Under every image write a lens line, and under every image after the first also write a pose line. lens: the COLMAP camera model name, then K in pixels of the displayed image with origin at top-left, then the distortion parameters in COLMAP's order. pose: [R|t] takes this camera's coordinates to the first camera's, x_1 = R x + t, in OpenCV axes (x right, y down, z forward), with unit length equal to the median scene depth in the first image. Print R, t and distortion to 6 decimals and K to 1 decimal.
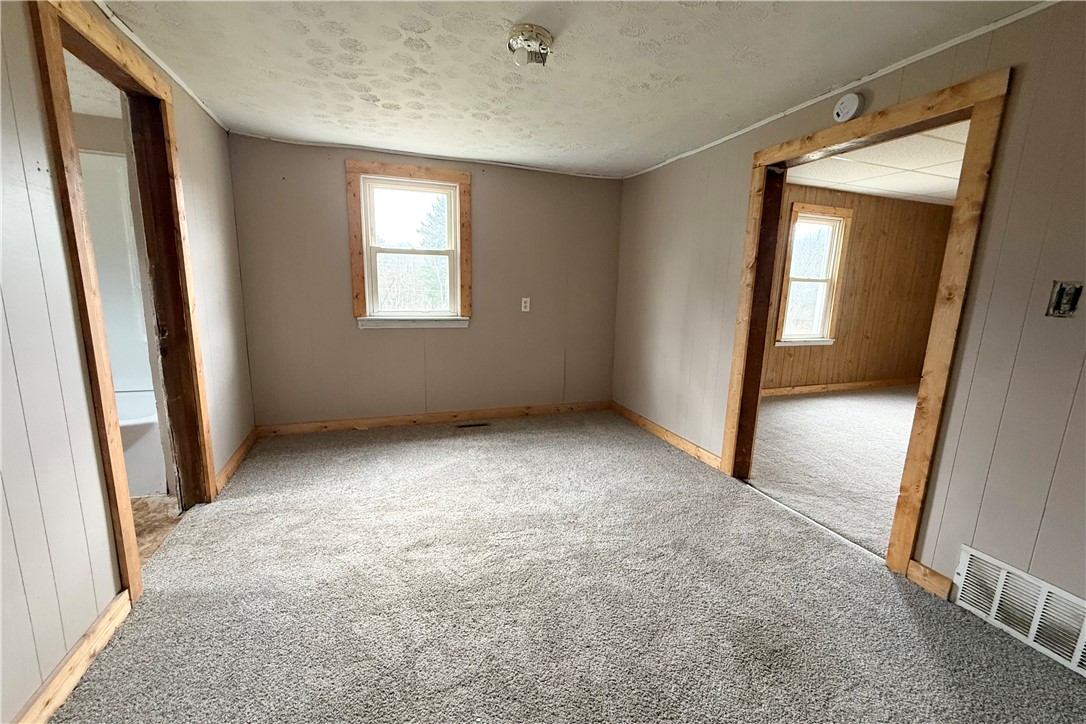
lens RADIAL K [[435.7, 0, 538.2], [0, 435.7, 359.7], [0, 0, 1]] dist [0.001163, 0.000118]
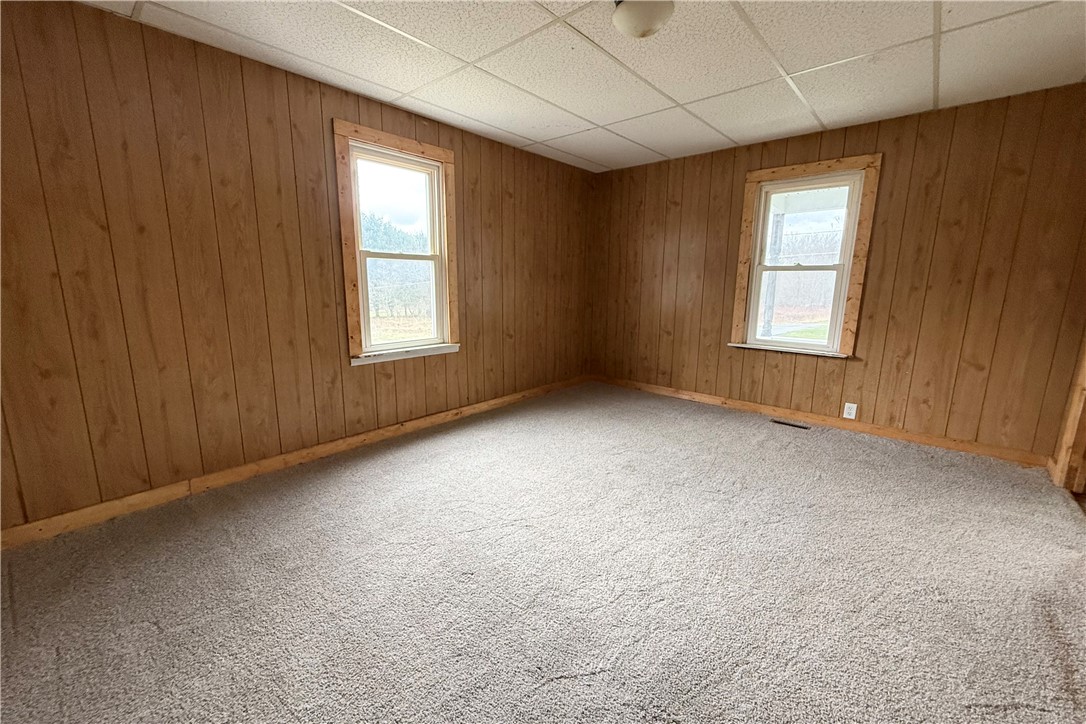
lens RADIAL K [[435.7, 0, 538.2], [0, 435.7, 359.7], [0, 0, 1]] dist [0.001163, 0.000118]
pose [[0.878276, -0.107188, 0.465986, 0.469088], [0.104113, 0.994037, 0.032422, -0.030711], [-0.466682, 0.020040, 0.884198, 0.333333]]
